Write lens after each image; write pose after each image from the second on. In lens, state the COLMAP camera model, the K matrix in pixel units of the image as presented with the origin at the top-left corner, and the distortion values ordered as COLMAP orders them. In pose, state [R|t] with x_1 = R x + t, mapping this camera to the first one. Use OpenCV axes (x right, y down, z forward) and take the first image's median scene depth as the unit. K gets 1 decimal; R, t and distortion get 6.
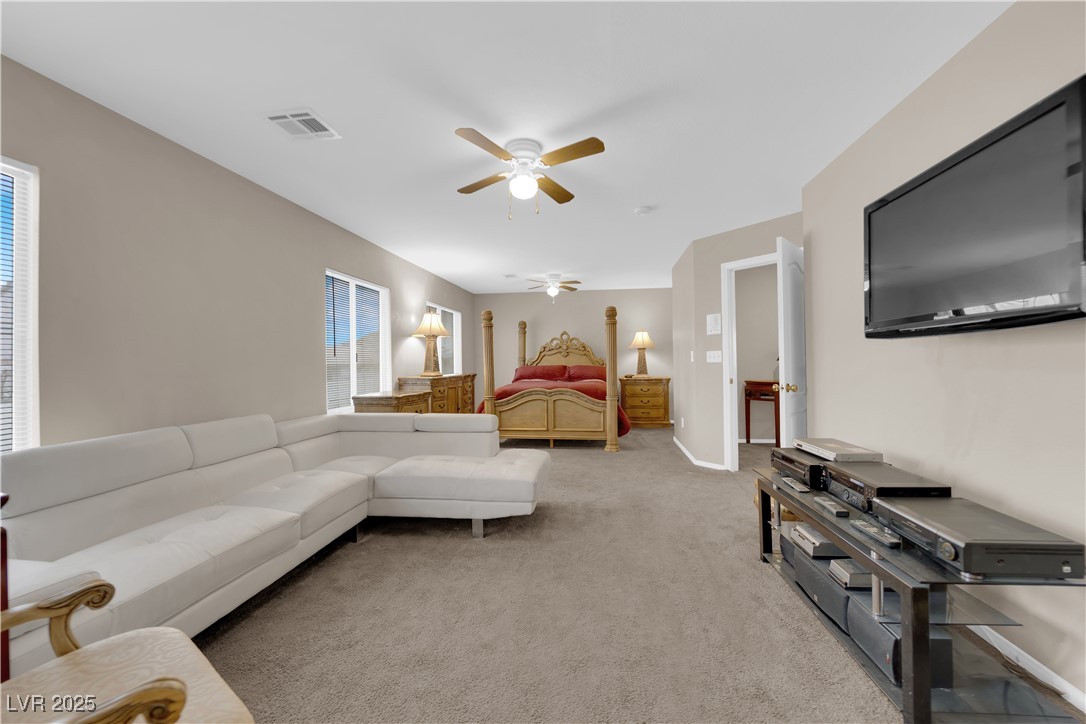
lens RADIAL K [[435.7, 0, 541.9], [0, 435.7, 359.7], [0, 0, 1]] dist [-0.008185, -0.005243]
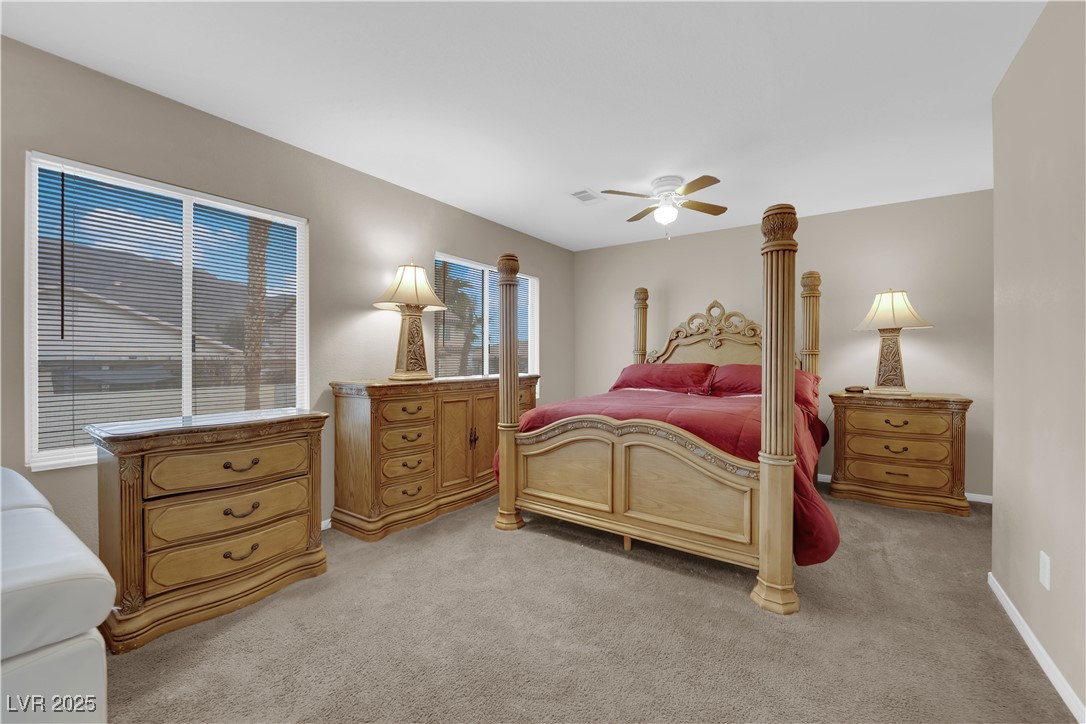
lens RADIAL K [[435.7, 0, 541.9], [0, 435.7, 359.7], [0, 0, 1]] dist [-0.008185, -0.005243]
pose [[0.892873, 0.014697, -0.450069, 0.111388], [-0.008955, 0.999849, 0.014885, 0.001790], [0.450220, -0.009260, 0.892870, 0.445224]]
